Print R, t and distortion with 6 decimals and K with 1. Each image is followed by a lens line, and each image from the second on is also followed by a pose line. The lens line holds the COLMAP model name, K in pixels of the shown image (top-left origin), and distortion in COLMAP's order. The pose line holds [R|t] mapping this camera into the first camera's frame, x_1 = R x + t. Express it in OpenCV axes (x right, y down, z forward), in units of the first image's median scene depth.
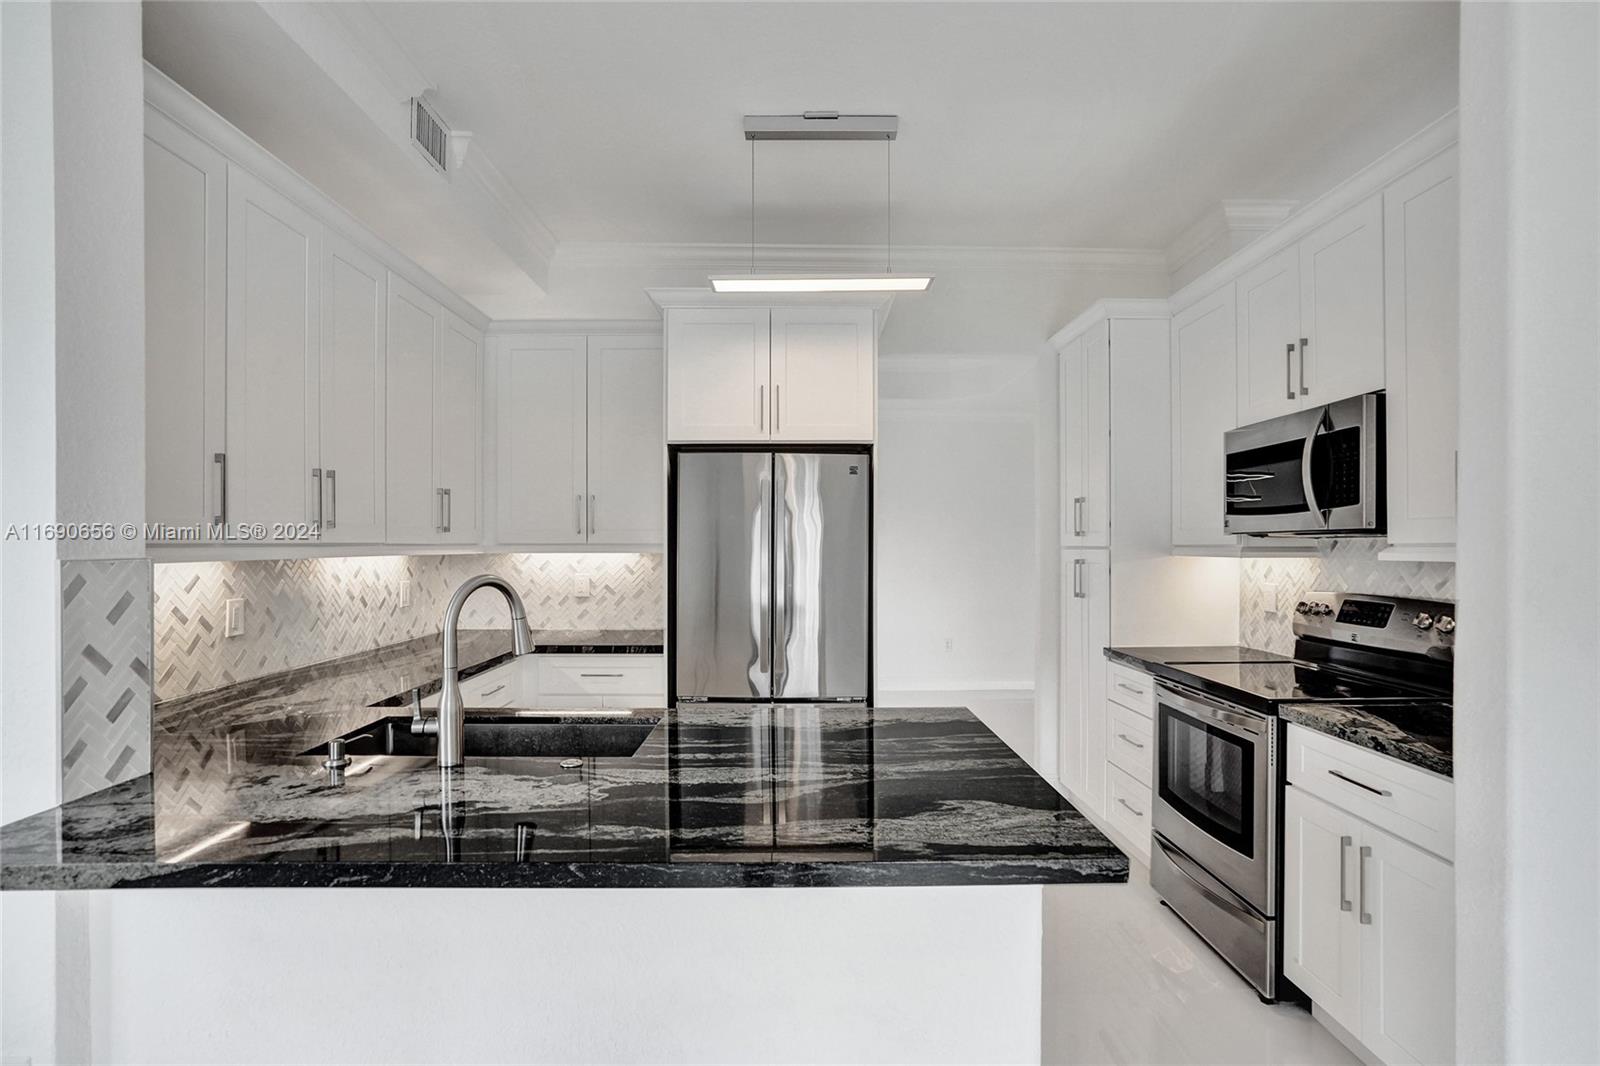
lens RADIAL K [[775.2, 0, 798.5], [0, 775.2, 543.3], [0, 0, 1]] dist [-0.063611, 0.035495]
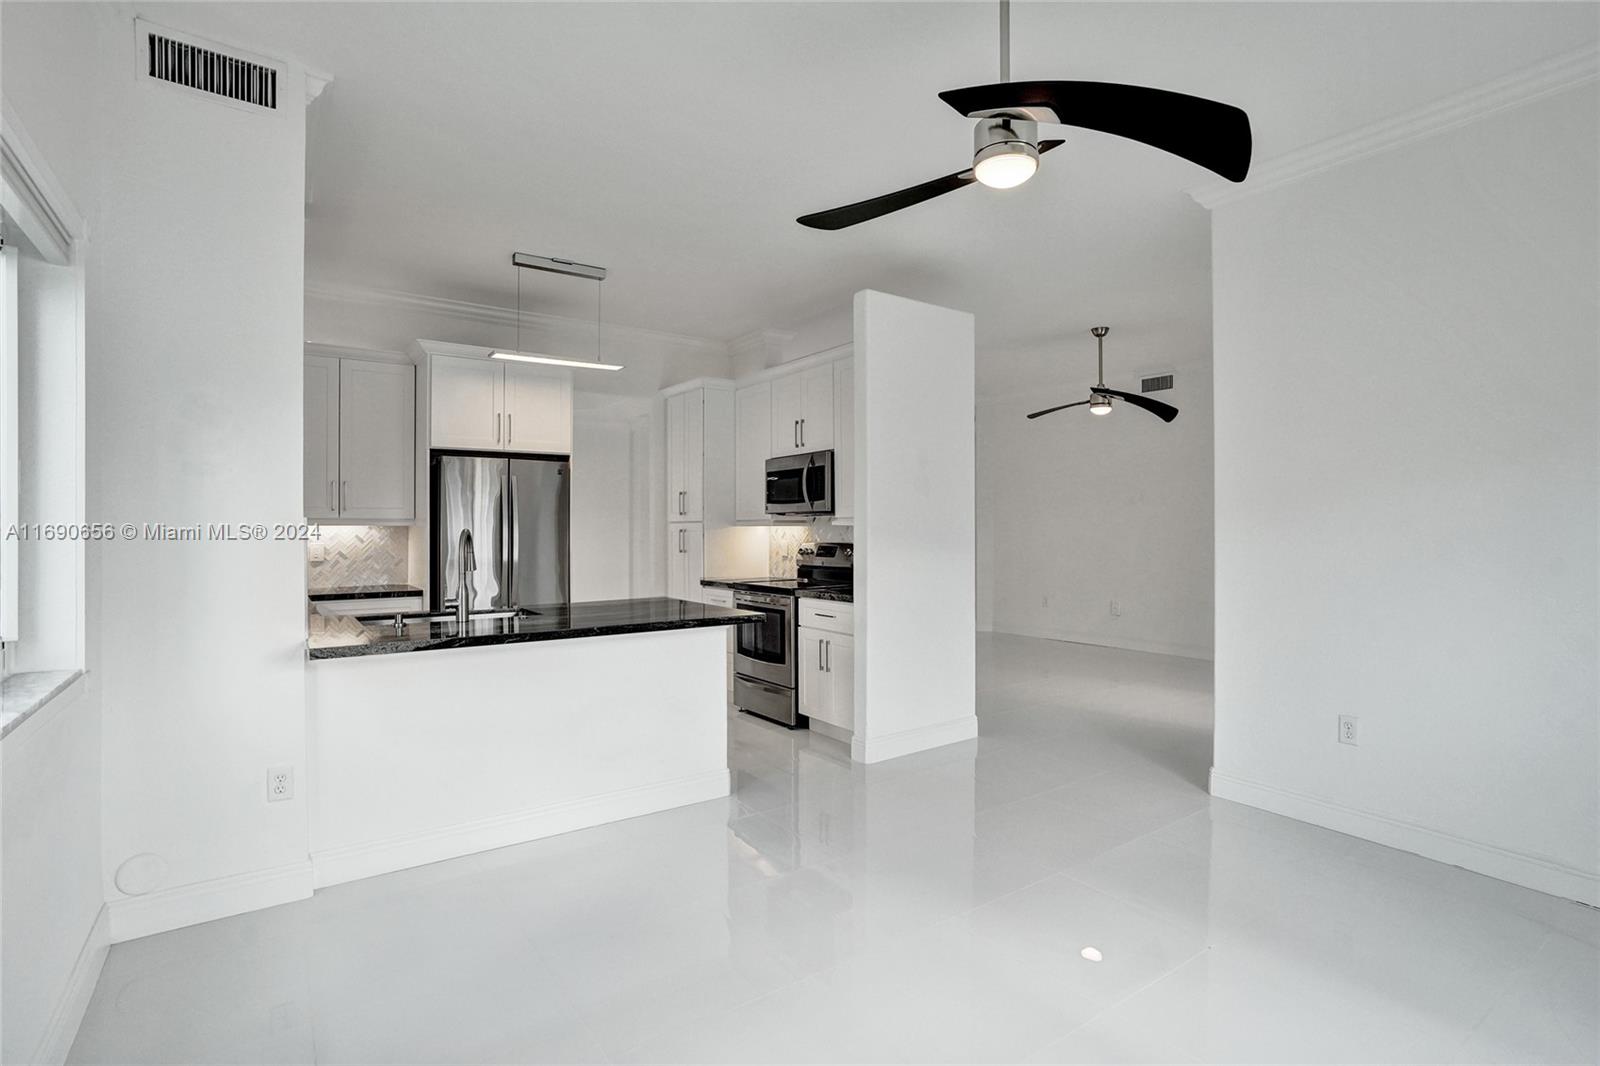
lens RADIAL K [[756.3, 0, 810.9], [0, 756.3, 526.1], [0, 0, 1]] dist [0.002617, 0.000992]
pose [[0.813540, -0.002647, 0.581503, -0.492820], [0.003720, 0.999993, -0.000651, 0.022795], [-0.581498, 0.002693, 0.813544, -0.662082]]
